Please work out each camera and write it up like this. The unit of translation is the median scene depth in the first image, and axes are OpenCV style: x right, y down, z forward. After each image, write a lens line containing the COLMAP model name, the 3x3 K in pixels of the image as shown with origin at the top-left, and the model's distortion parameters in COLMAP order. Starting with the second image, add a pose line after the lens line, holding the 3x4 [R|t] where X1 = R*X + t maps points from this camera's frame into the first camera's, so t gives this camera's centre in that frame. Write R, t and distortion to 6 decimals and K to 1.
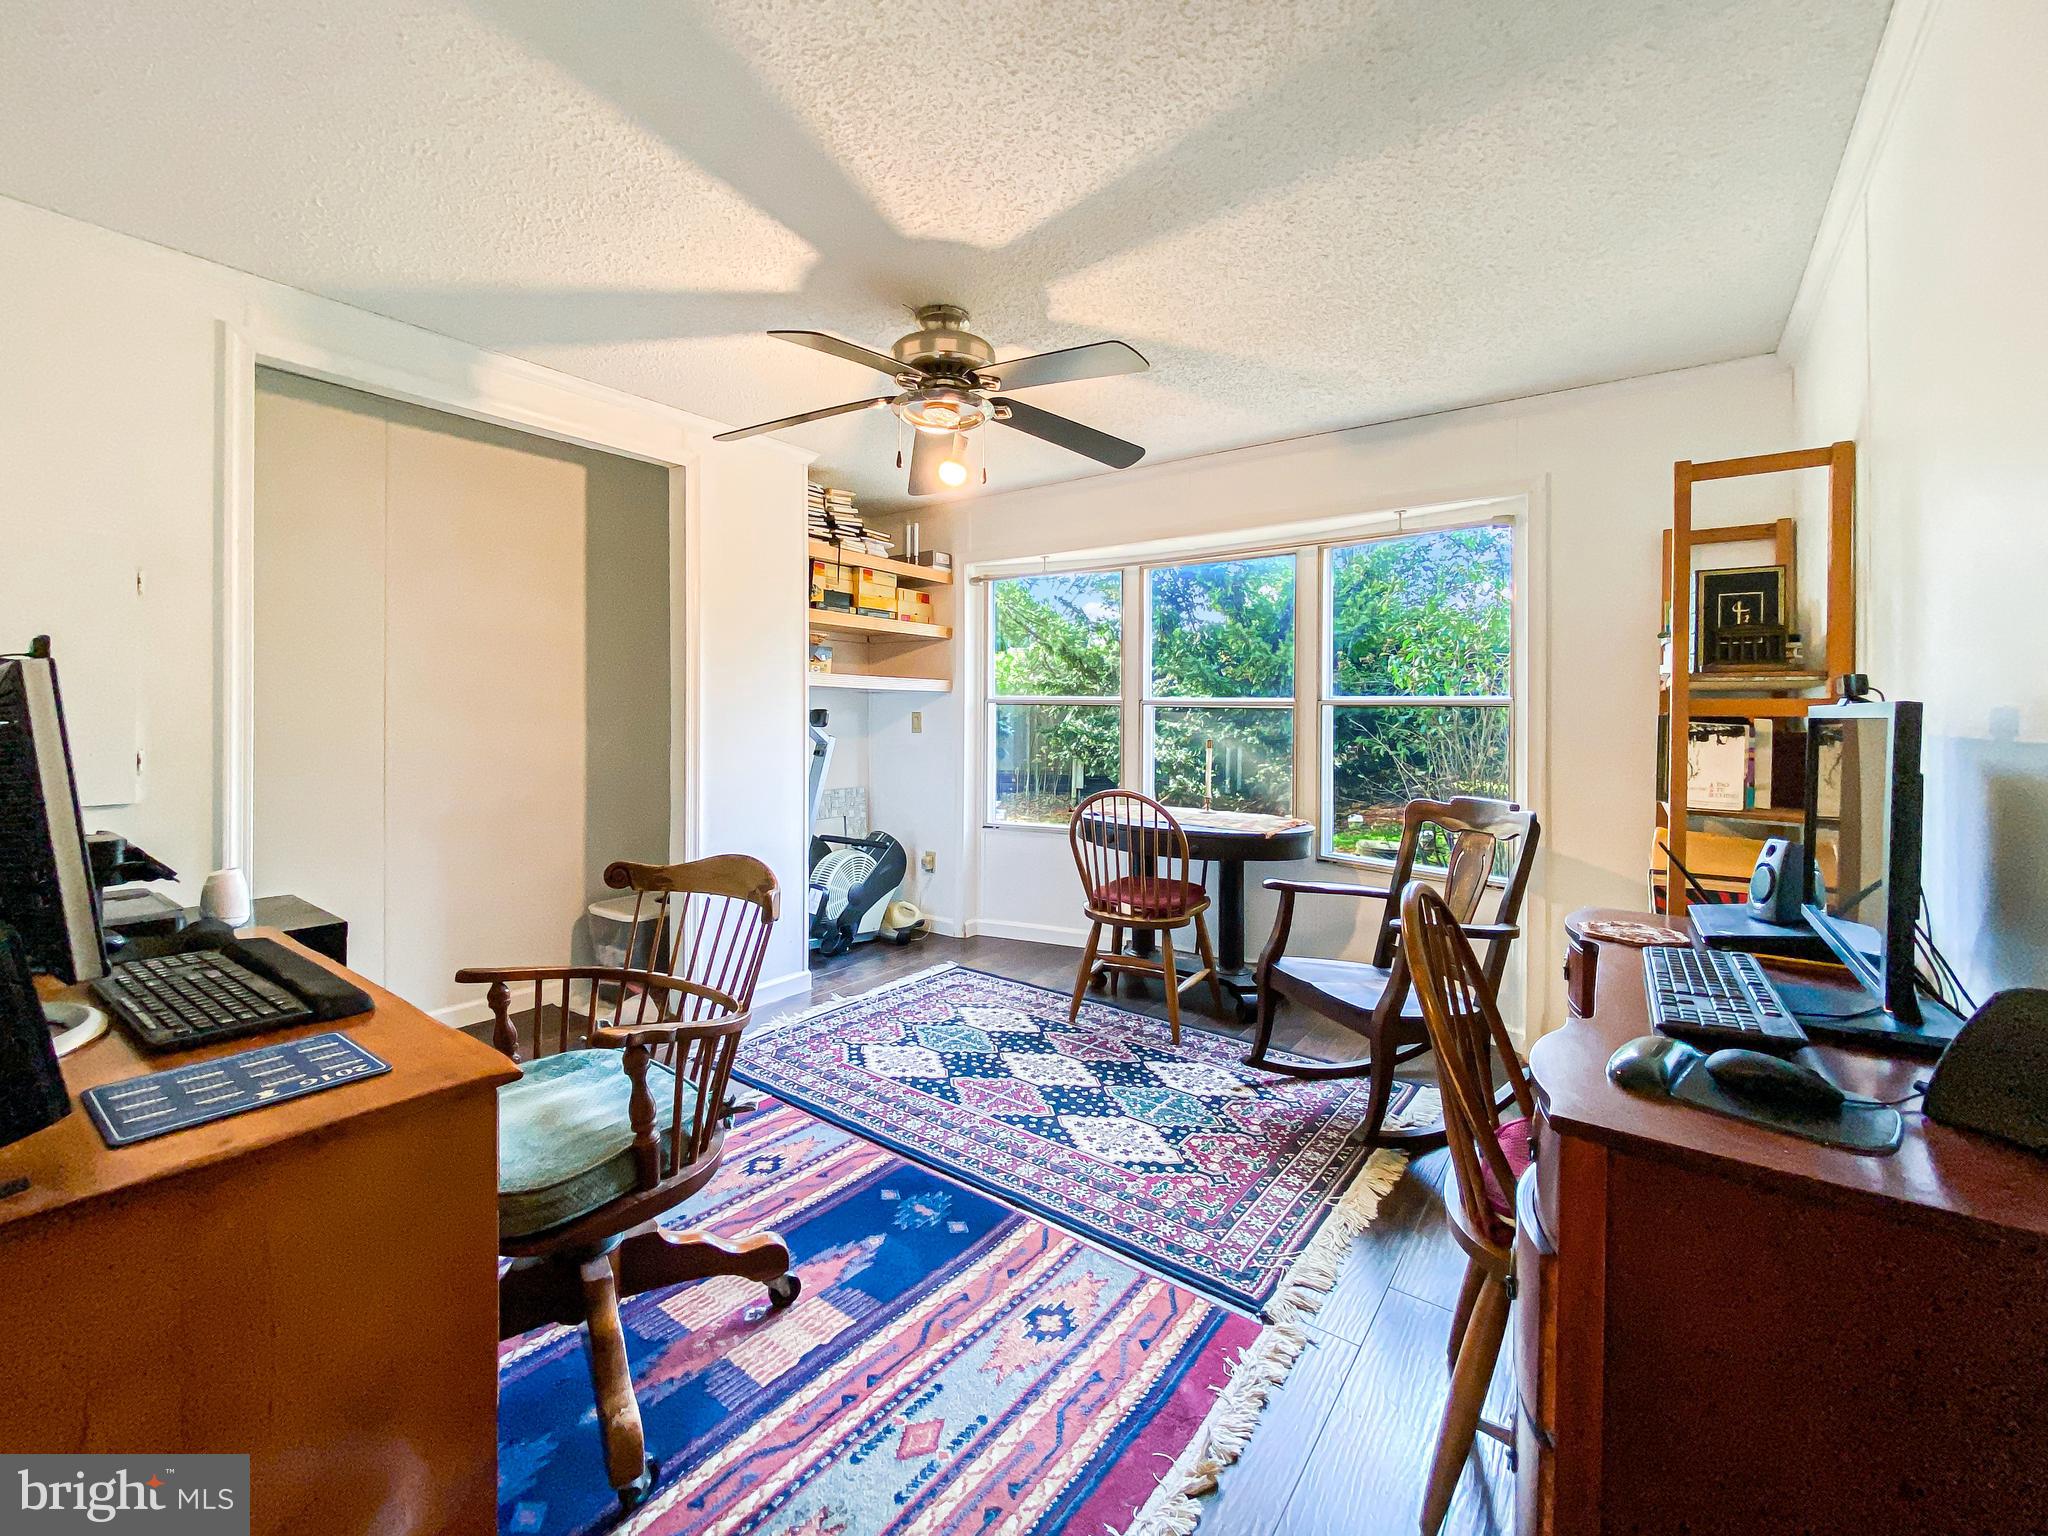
lens RADIAL K [[841.2, 0, 1027.0], [0, 841.2, 731.1], [0, 0, 1]] dist [0.032451, -0.000037]
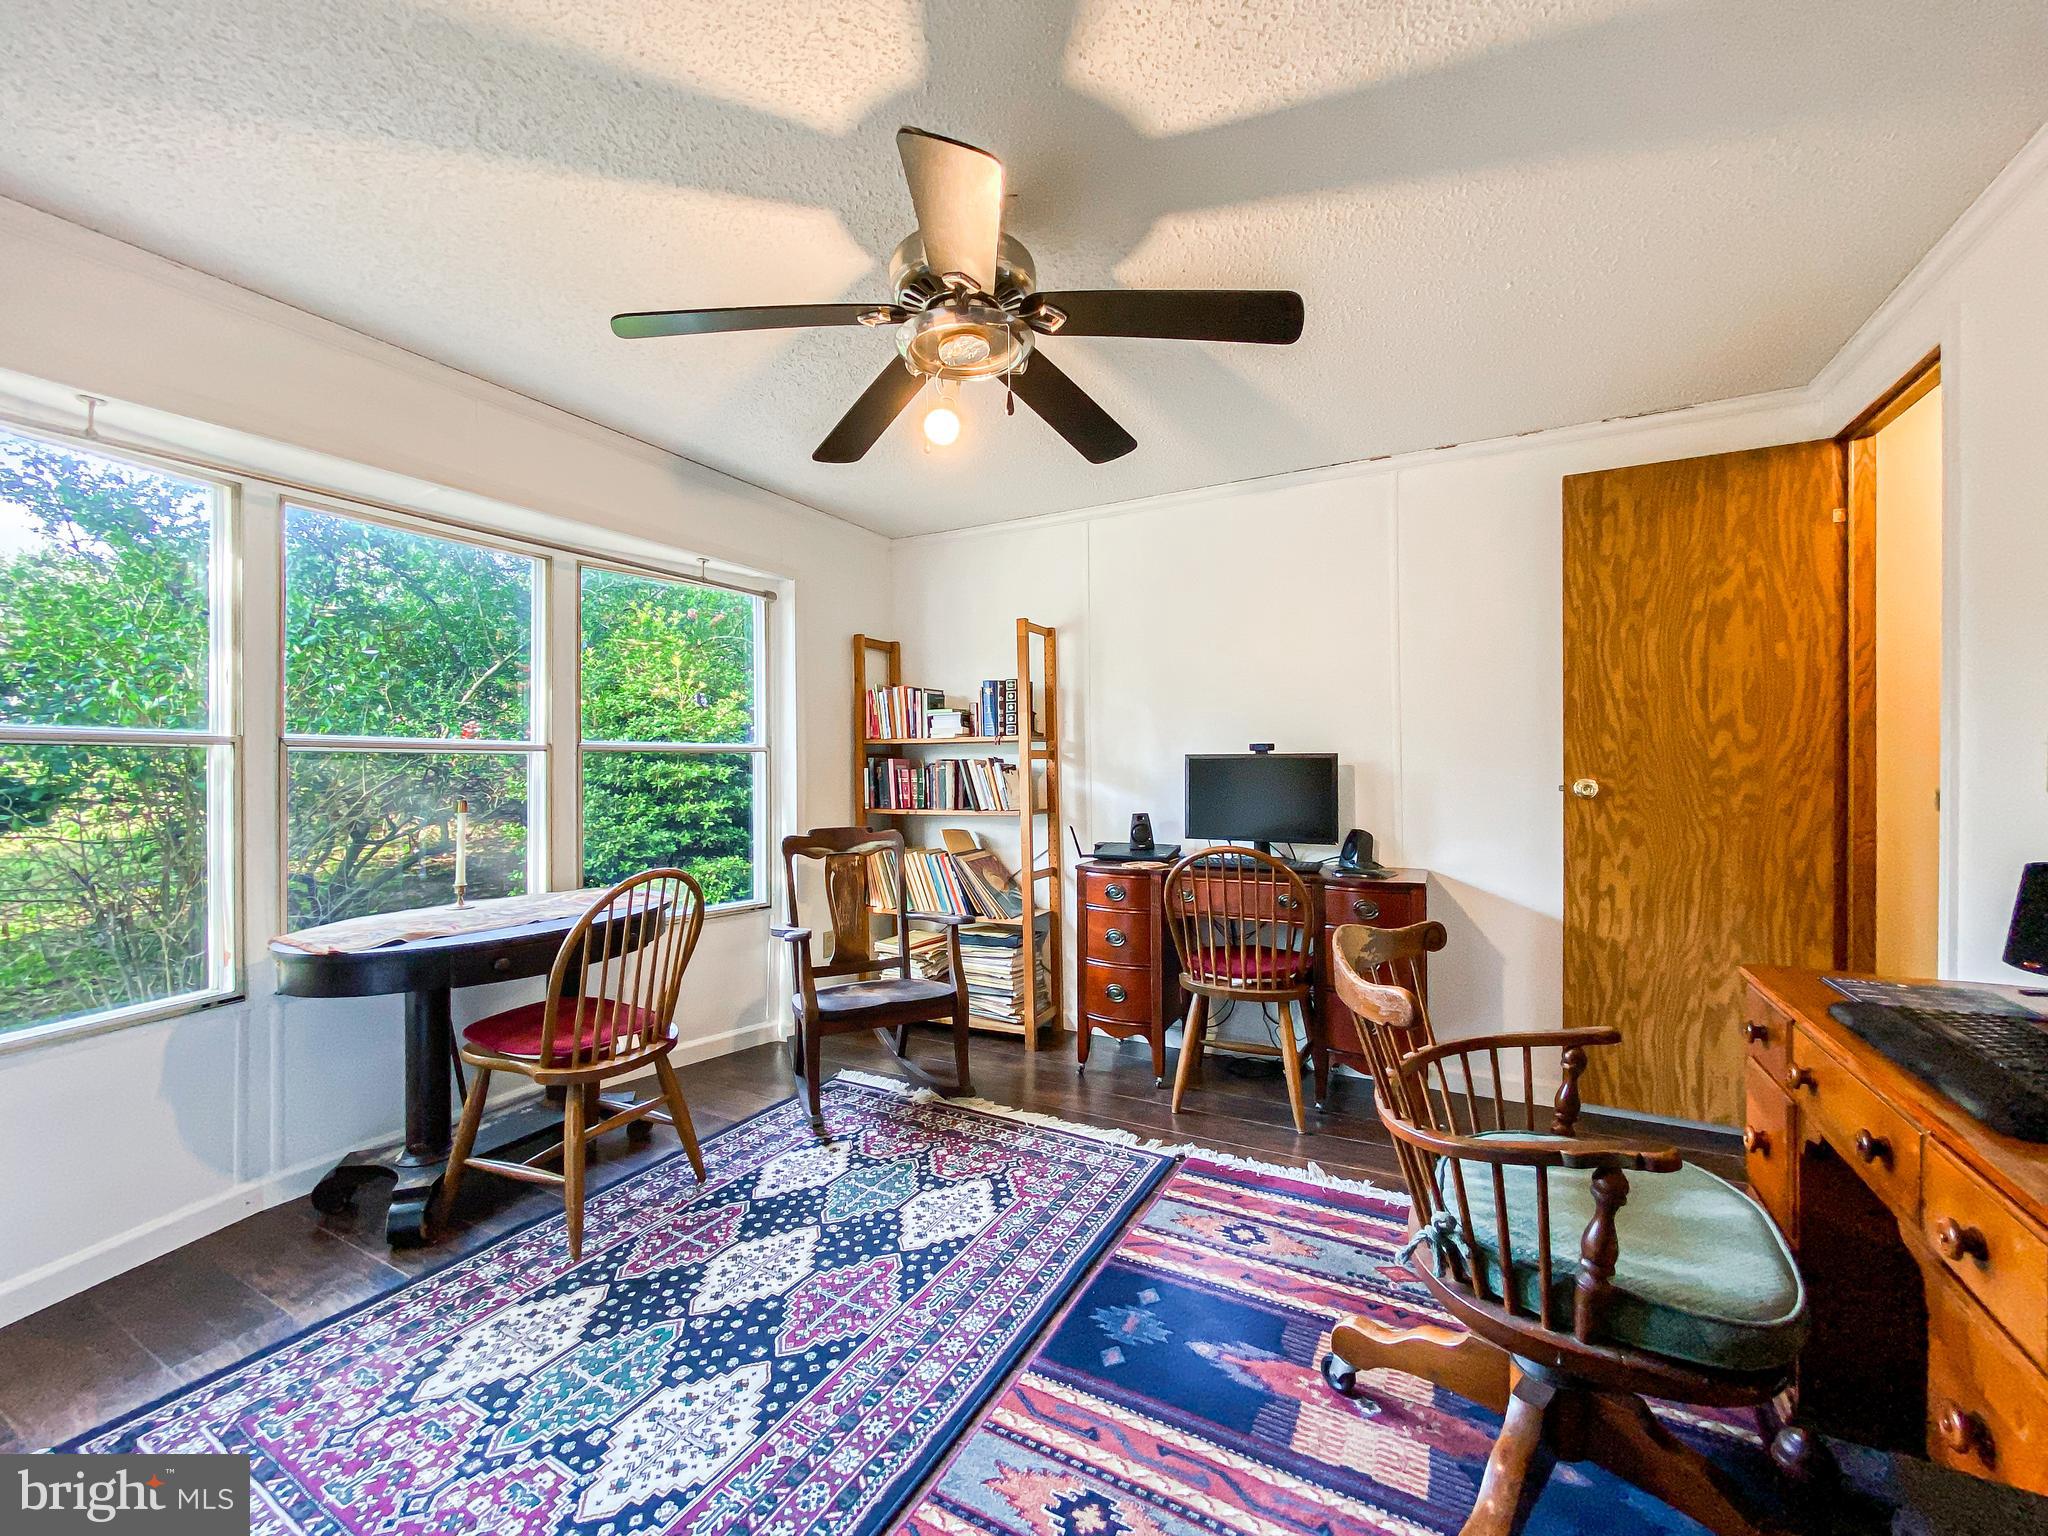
lens RADIAL K [[838.9, 0, 1009.8], [0, 838.9, 764.5], [0, 0, 1]] dist [0.004748, 0.000042]
pose [[-0.113548, -0.013890, 0.993435, -0.672134], [0.026241, 0.999512, 0.016975, -0.024851], [-0.993186, 0.027996, -0.113128, 0.839676]]
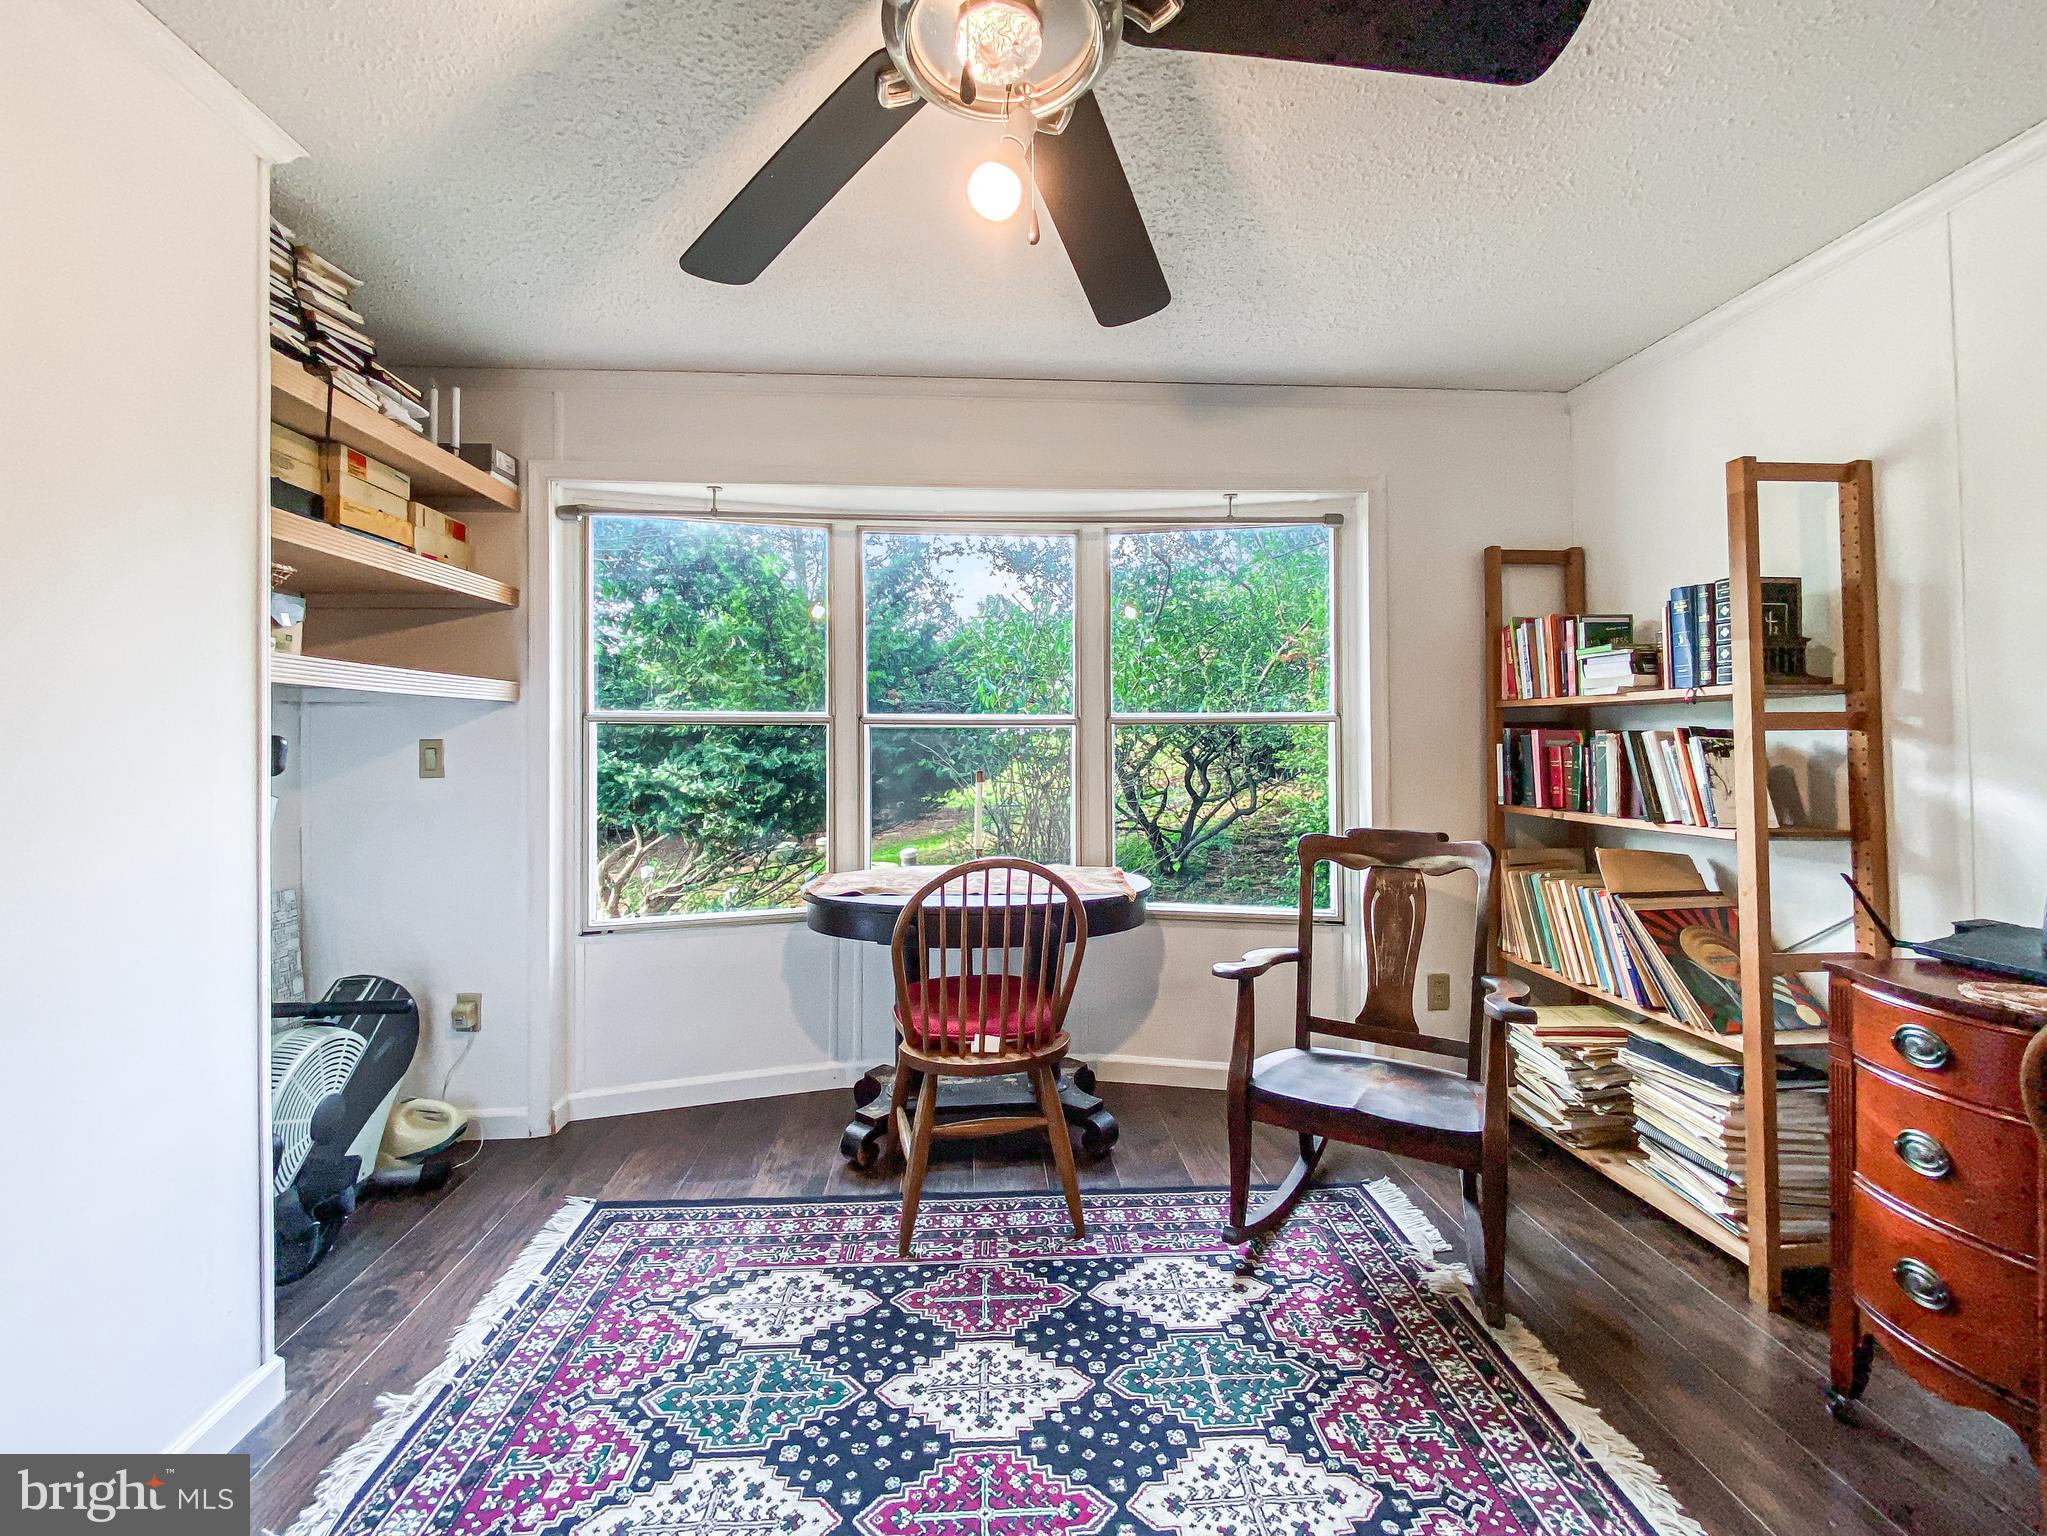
lens RADIAL K [[856.2, 0, 1018.4], [0, 856.2, 728.2], [0, 0, 1]] dist [0.002550, 0.000304]
pose [[0.774645, -0.007715, 0.632349, -0.298035], [0.025938, 0.999472, -0.019580, -0.014468], [-0.631864, 0.031569, 0.774436, 0.530736]]
